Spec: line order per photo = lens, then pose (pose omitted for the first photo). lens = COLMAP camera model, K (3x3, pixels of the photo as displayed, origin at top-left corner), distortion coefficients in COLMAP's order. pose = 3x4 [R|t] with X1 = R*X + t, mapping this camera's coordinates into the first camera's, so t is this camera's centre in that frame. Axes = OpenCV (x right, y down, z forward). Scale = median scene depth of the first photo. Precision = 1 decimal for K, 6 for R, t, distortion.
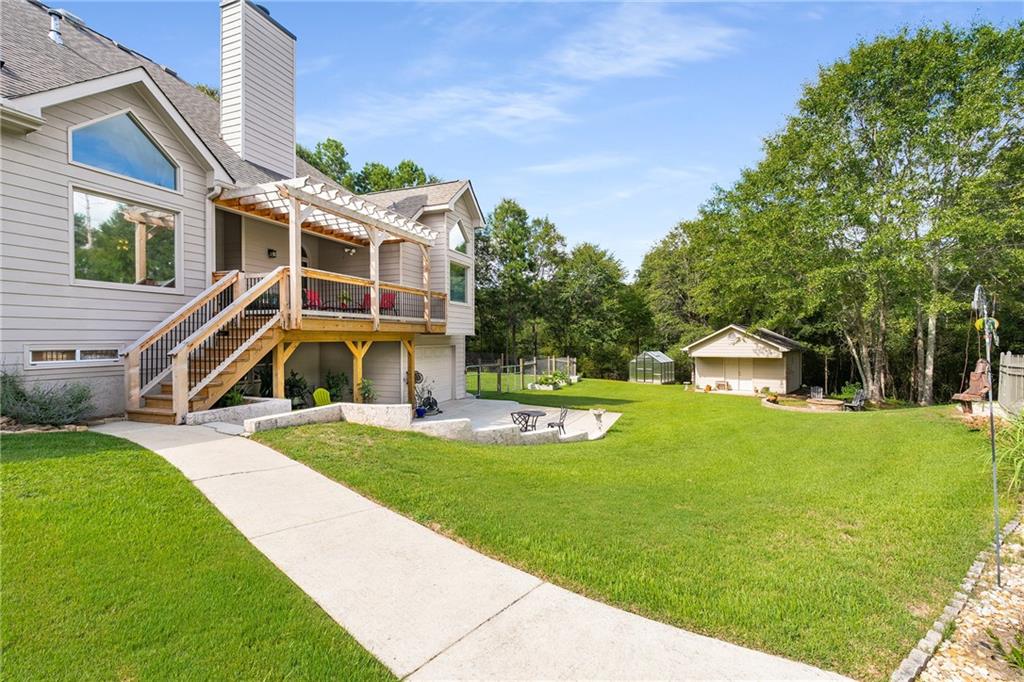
lens RADIAL K [[445.1, 0, 511.5], [0, 445.1, 346.3], [0, 0, 1]] dist [-0.004127, -0.000118]
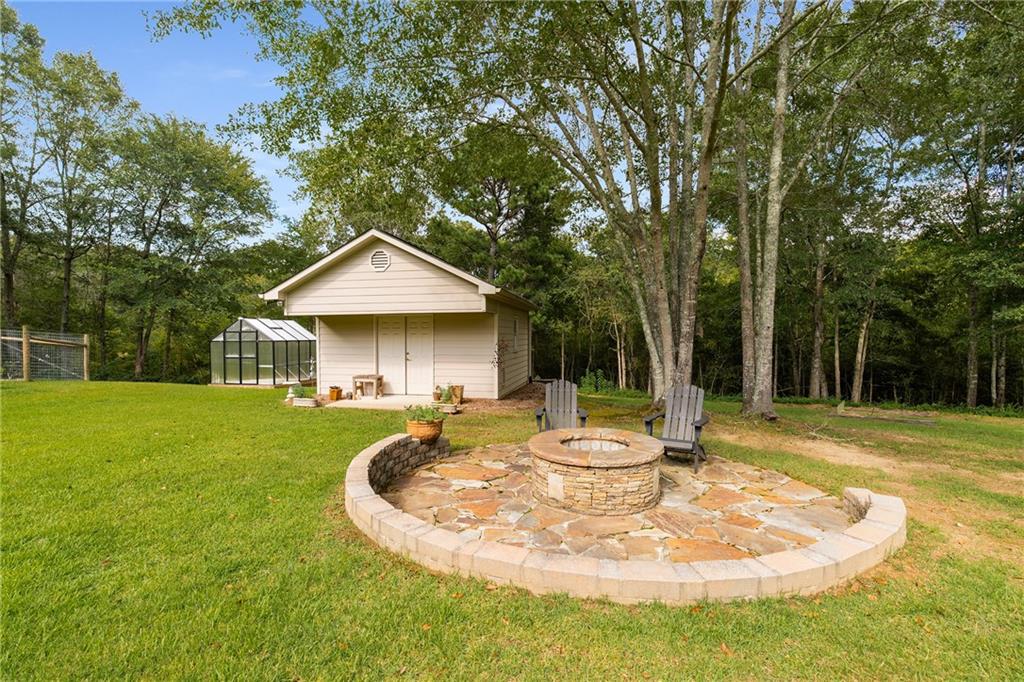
lens RADIAL K [[450.6, 0, 512.0], [0, 450.6, 341.0], [0, 0, 1]] dist [-0.001197, 0.000130]
pose [[0.868568, 0.001363, 0.495568, 0.745918], [0.005374, 0.999911, -0.012170, 0.102598], [-0.495541, 0.013234, 0.868484, 1.104808]]
